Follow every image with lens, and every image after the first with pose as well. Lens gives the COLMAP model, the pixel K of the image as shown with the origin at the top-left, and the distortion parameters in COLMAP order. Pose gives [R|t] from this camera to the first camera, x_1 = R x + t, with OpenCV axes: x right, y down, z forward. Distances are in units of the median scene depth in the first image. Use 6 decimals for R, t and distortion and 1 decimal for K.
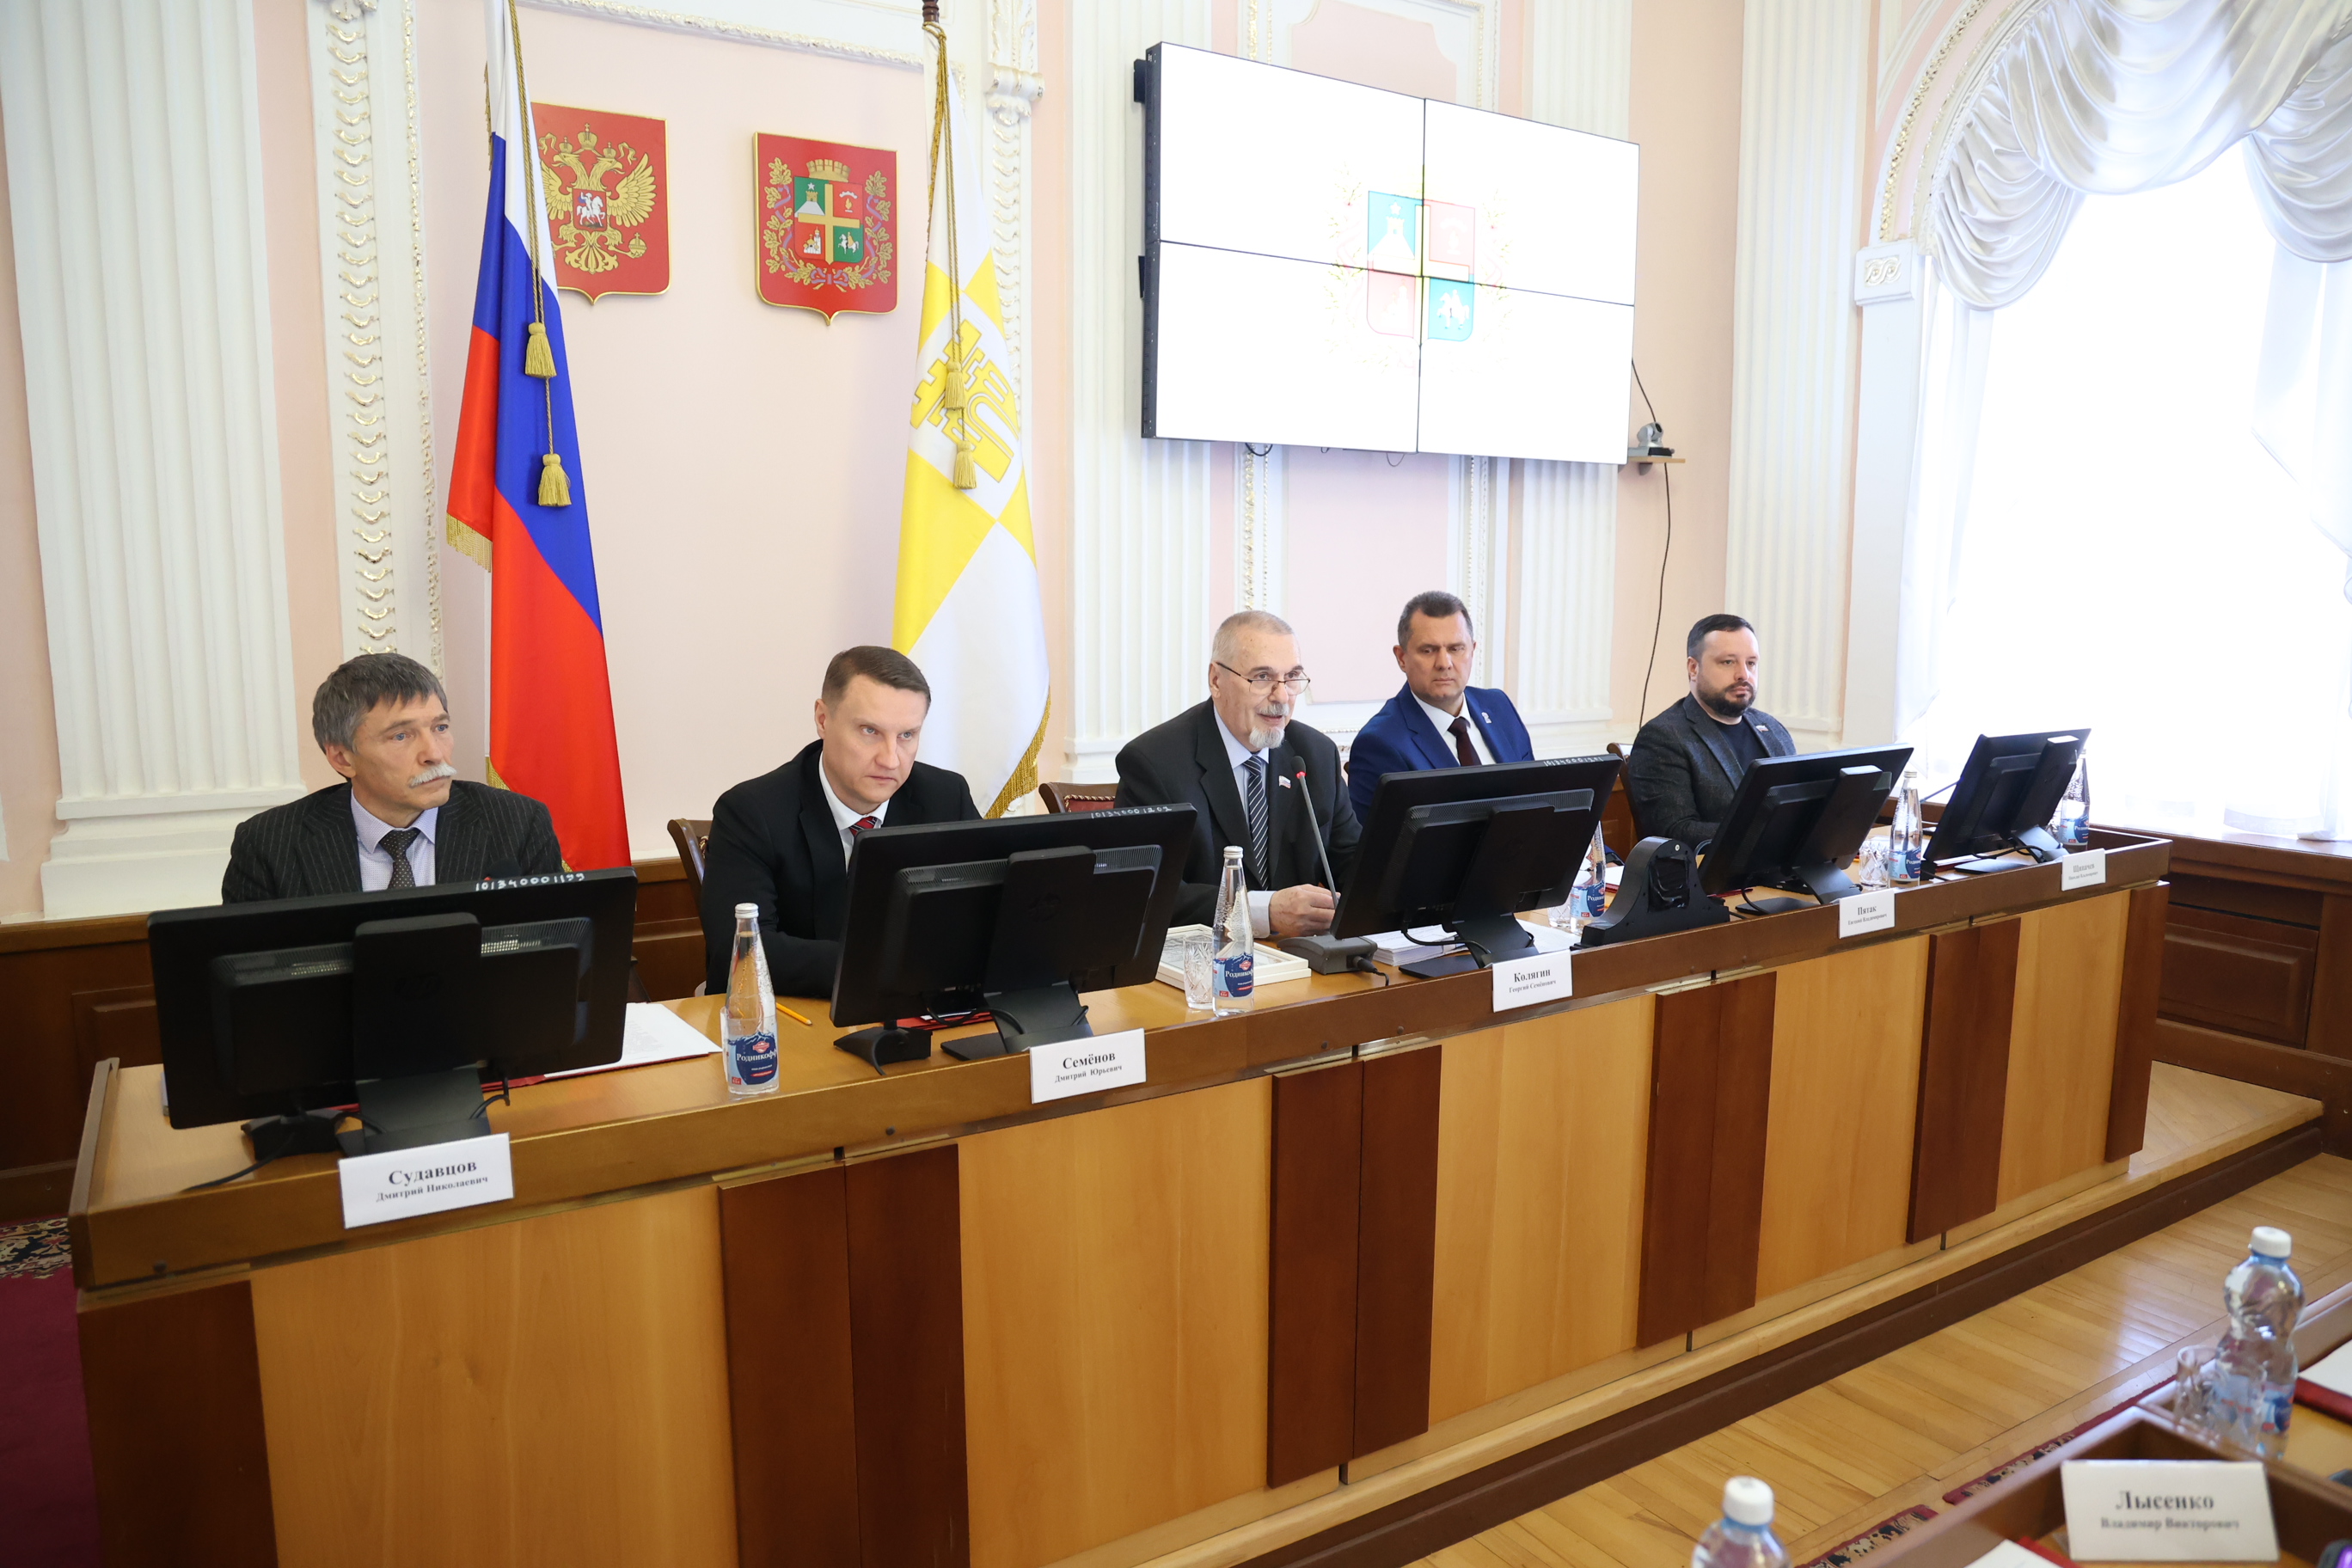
lens RADIAL K [[1609.3, 0, 1204.7], [0, 1609.3, 783.7], [0, 0, 1]] dist [-0.101165, 0.080133]
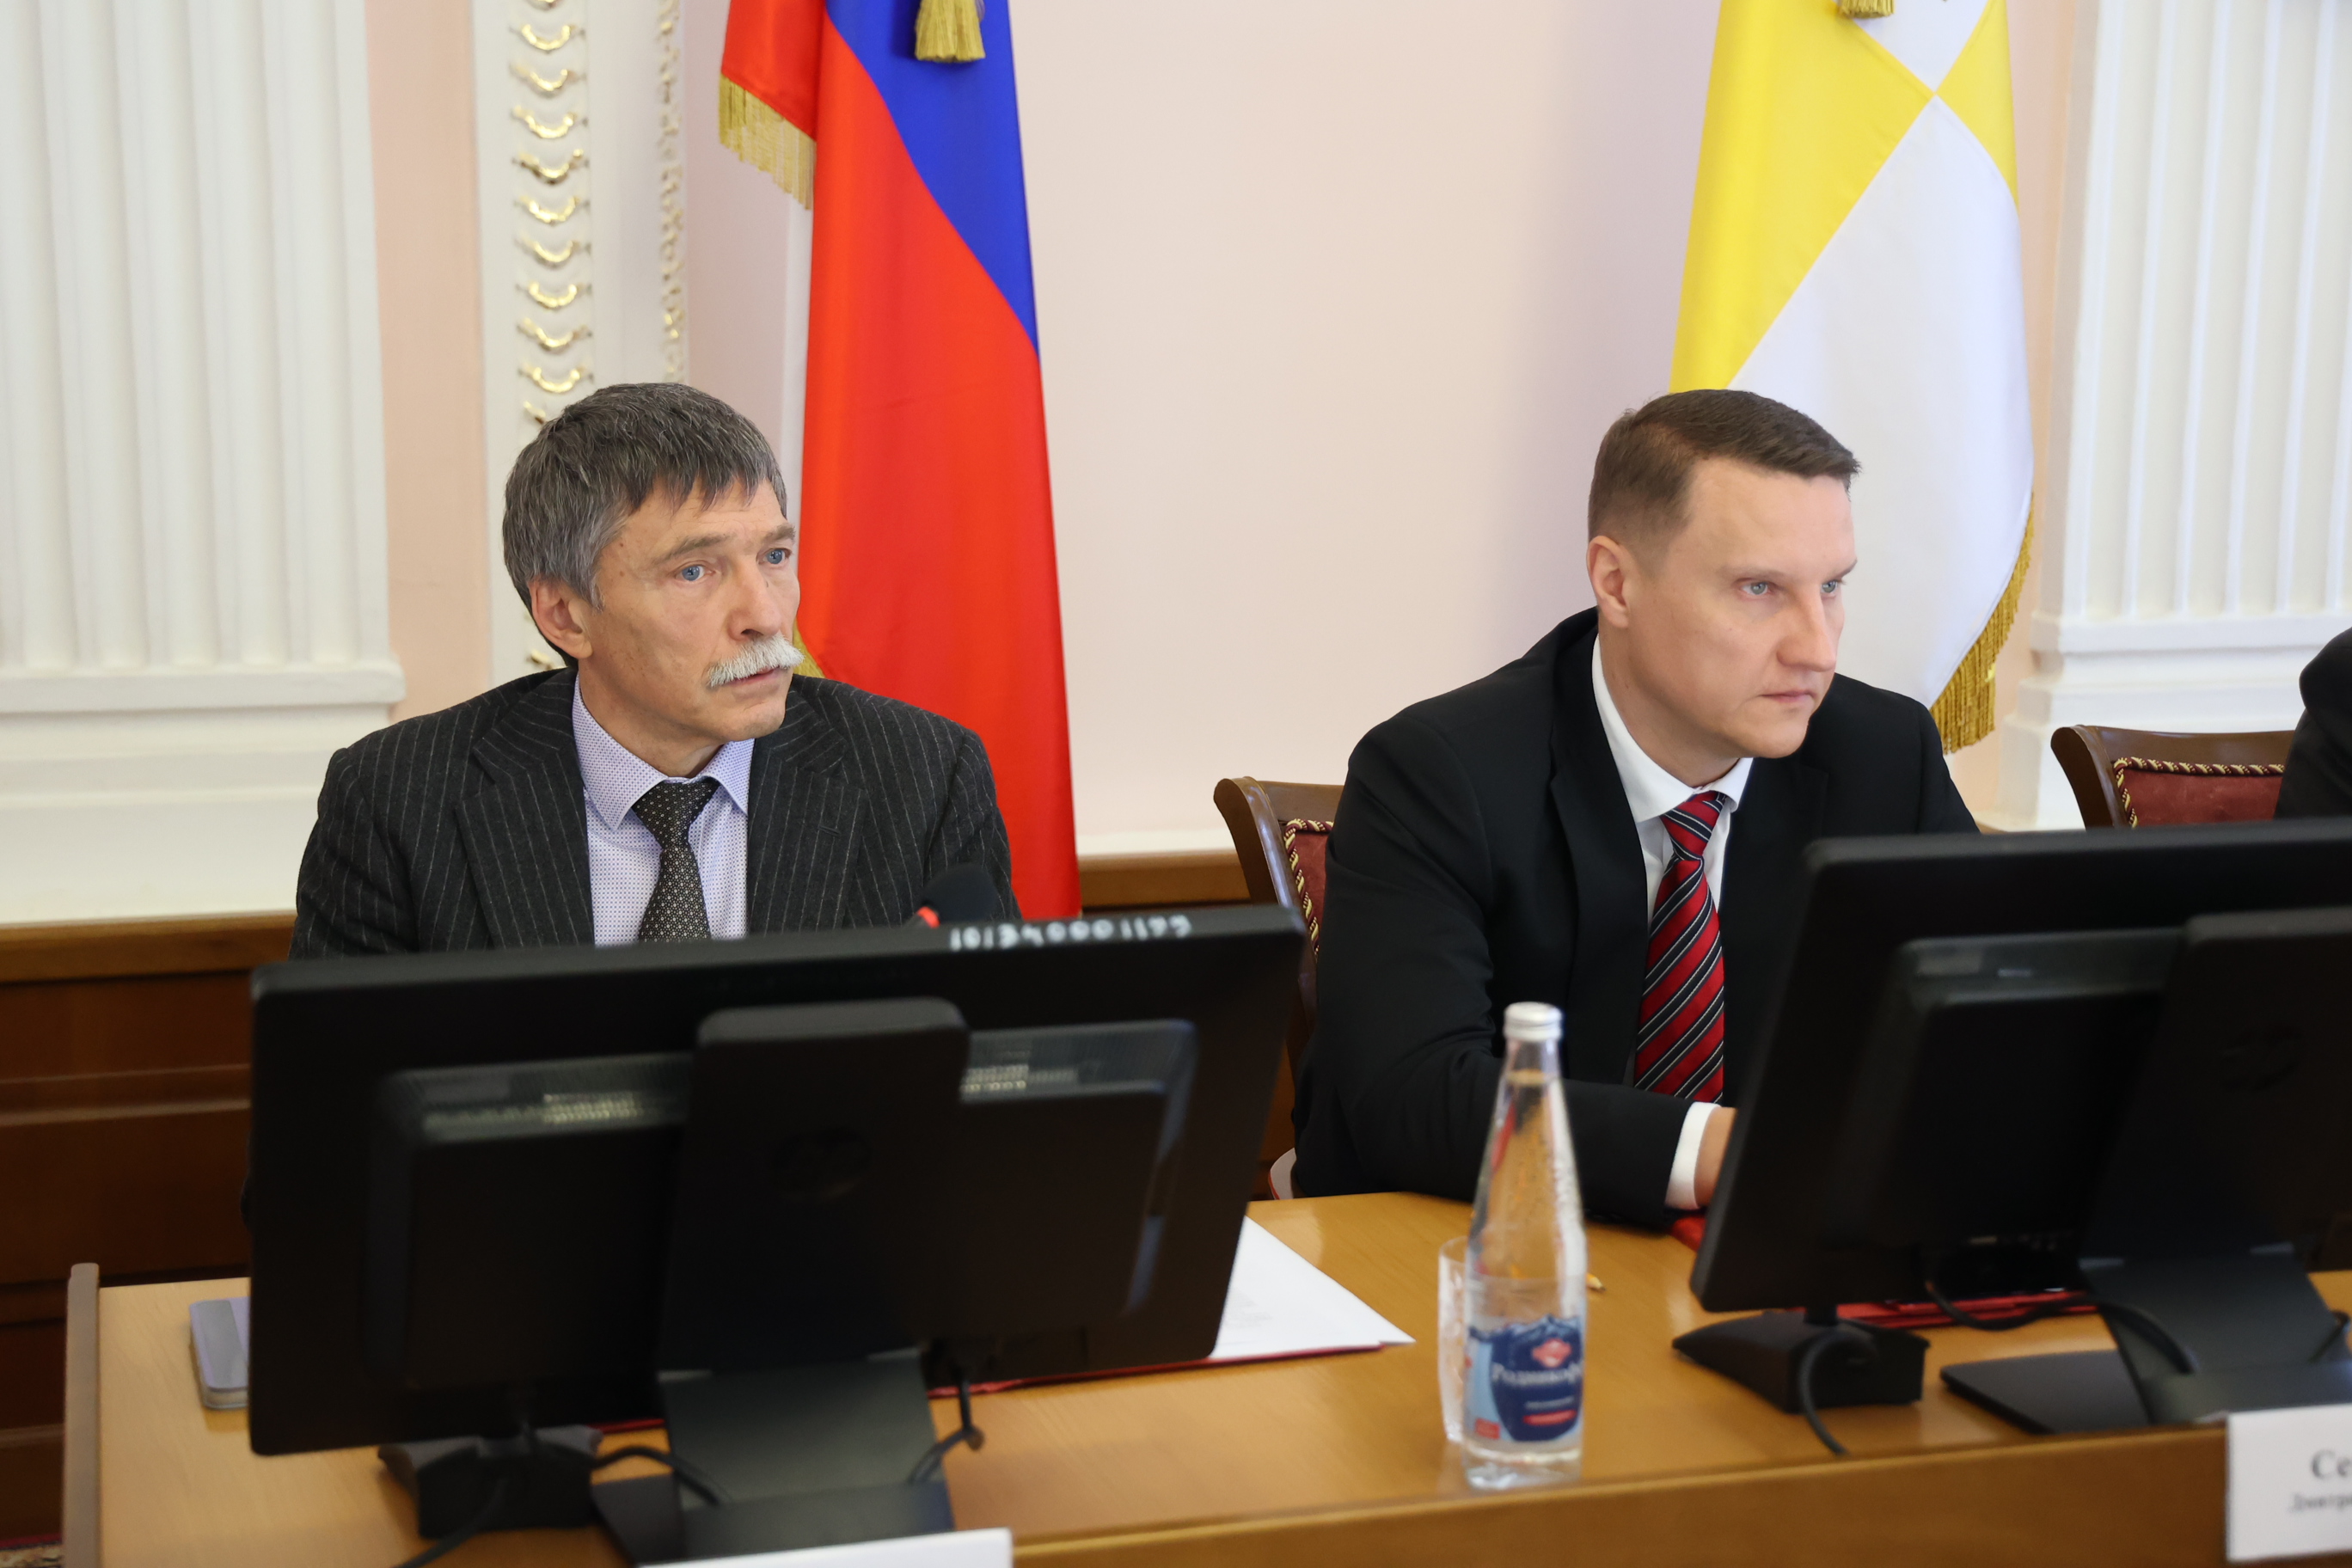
lens RADIAL K [[3480.0, 0, 1176.6], [0, 3480.0, 780.9], [0, 0, 1]] dist [0.180909, 0.042266]
pose [[0.964506, 0.045469, -0.260118, -0.115063], [-0.039260, 0.998808, 0.029019, -0.005012], [0.261128, -0.017777, 0.965141, 0.078368]]
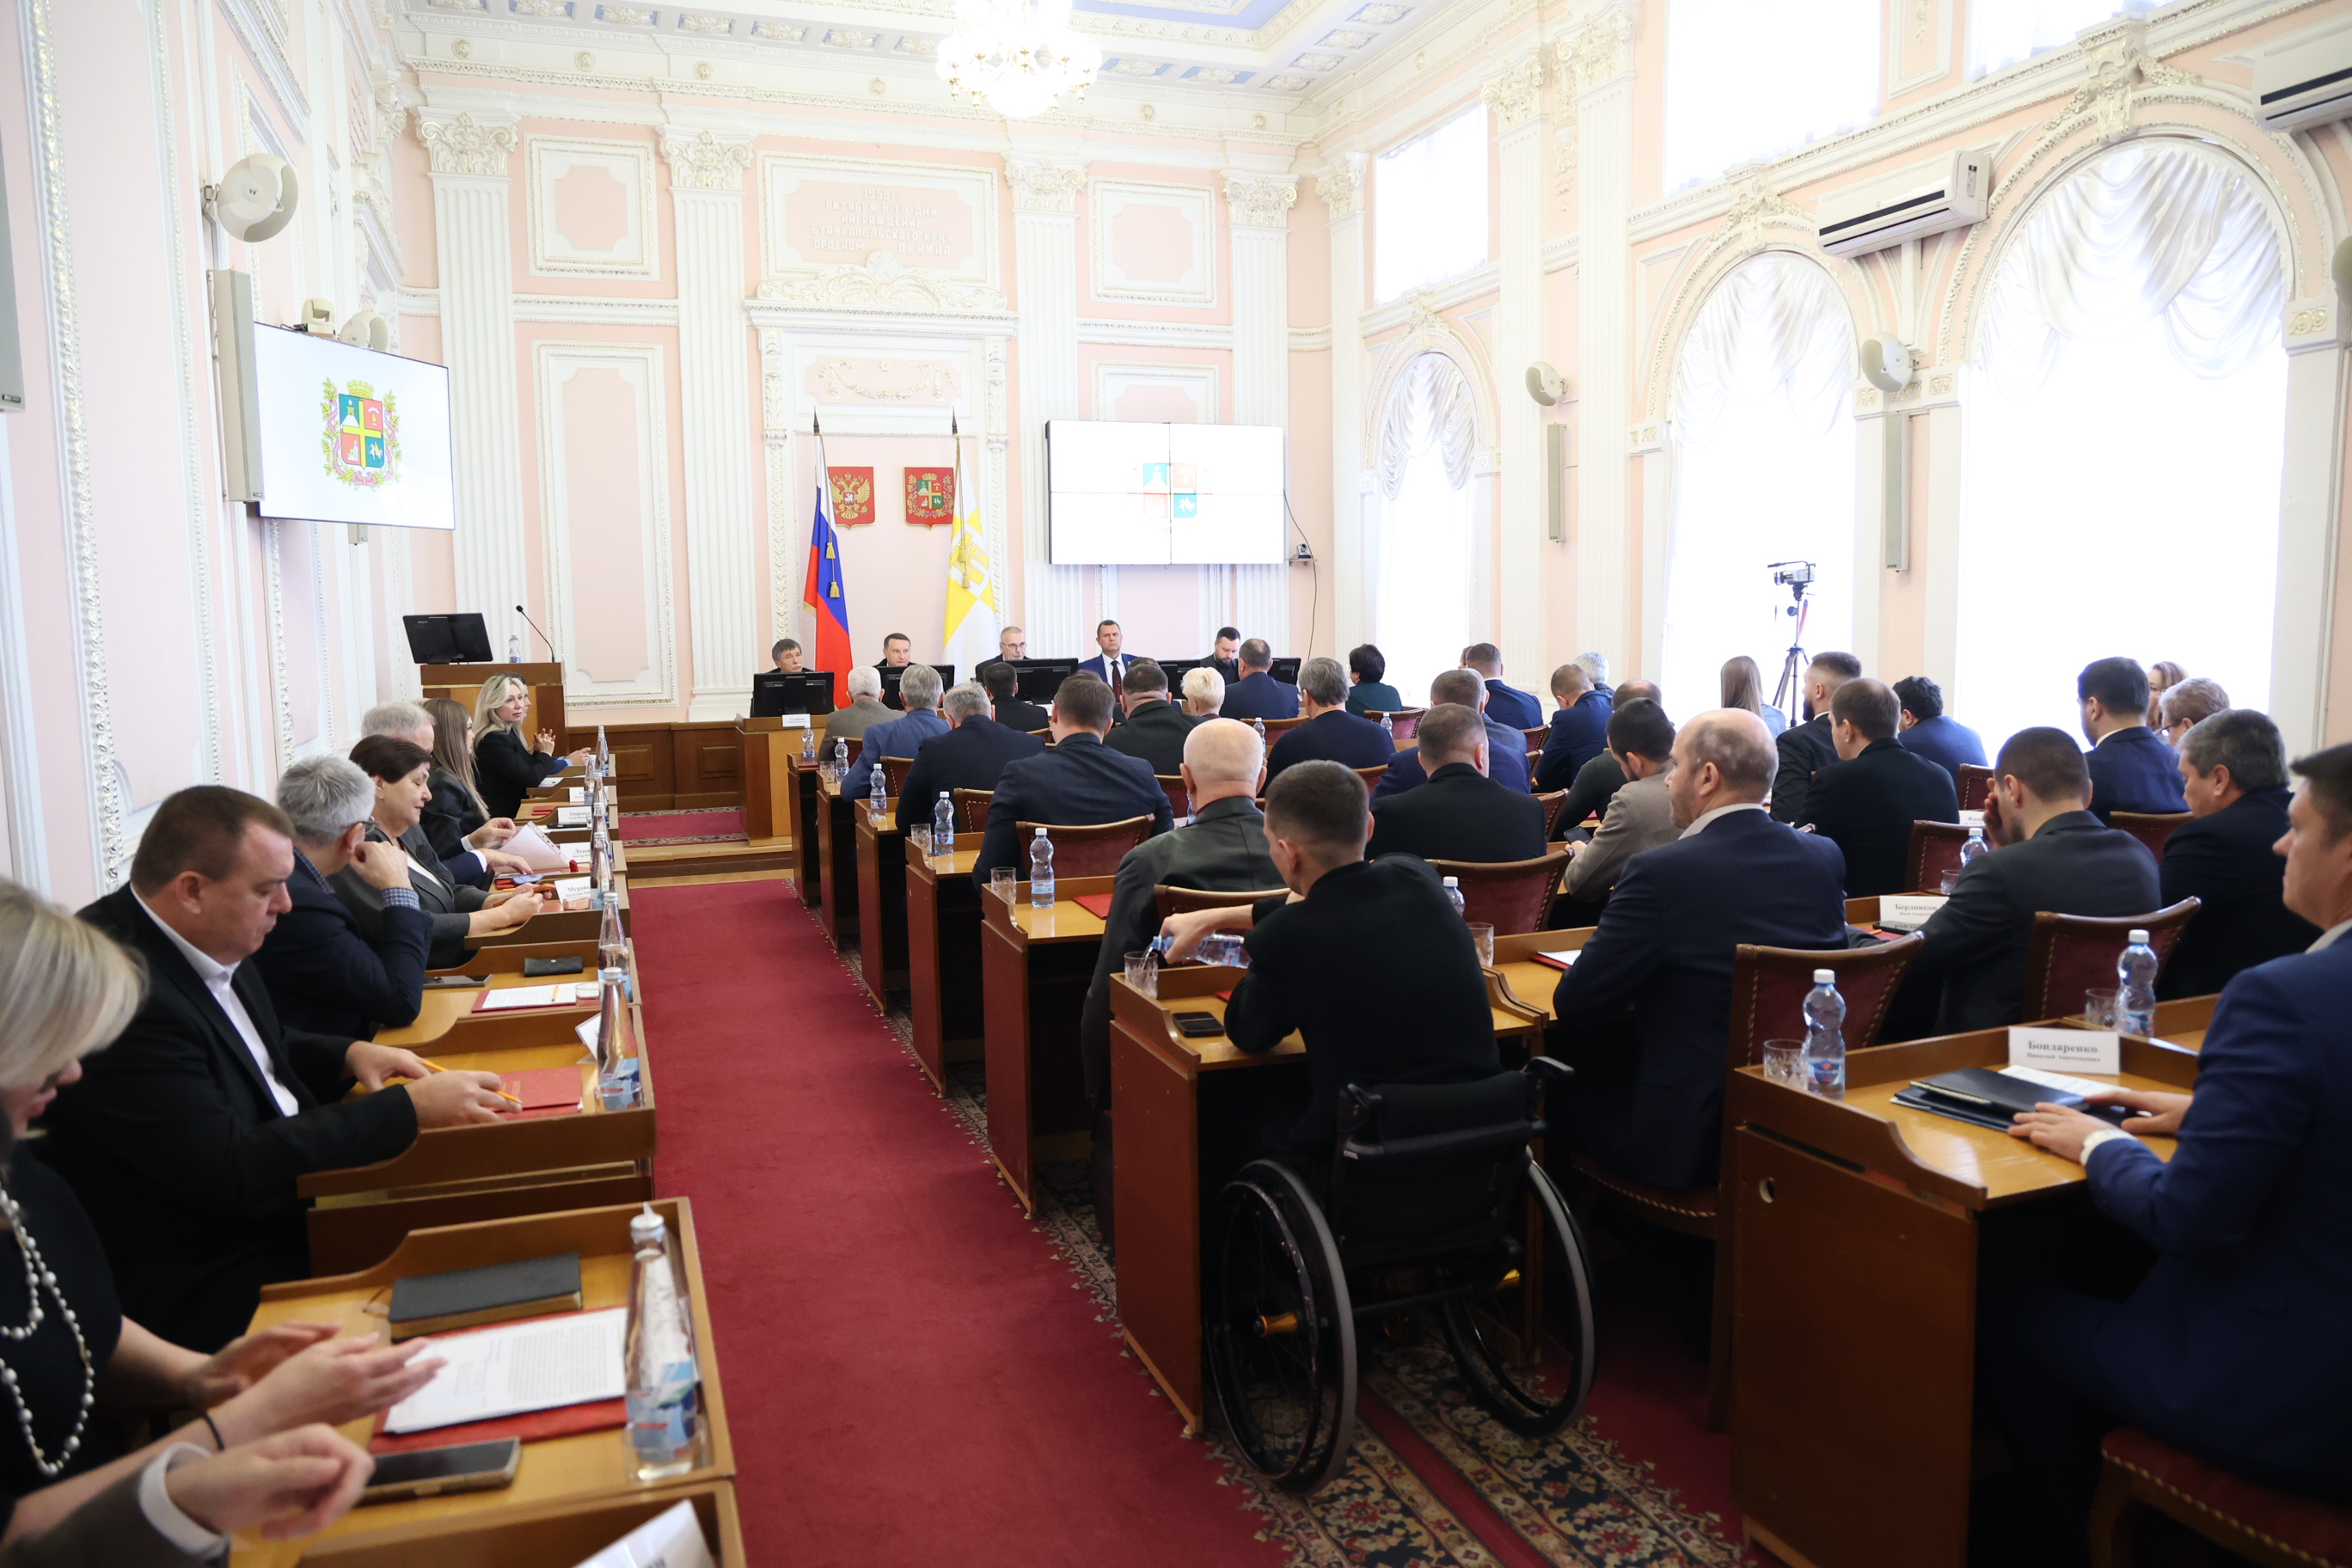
lens RADIAL K [[1609.3, 0, 1204.7], [0, 1609.3, 783.7], [0, 0, 1]] dist [-0.101165, 0.080133]
pose [[0.979726, 0.000964, -0.200341, 1.432214], [-0.007143, 0.999521, -0.030125, 0.434475], [0.200216, 0.030946, 0.979263, -2.965363]]
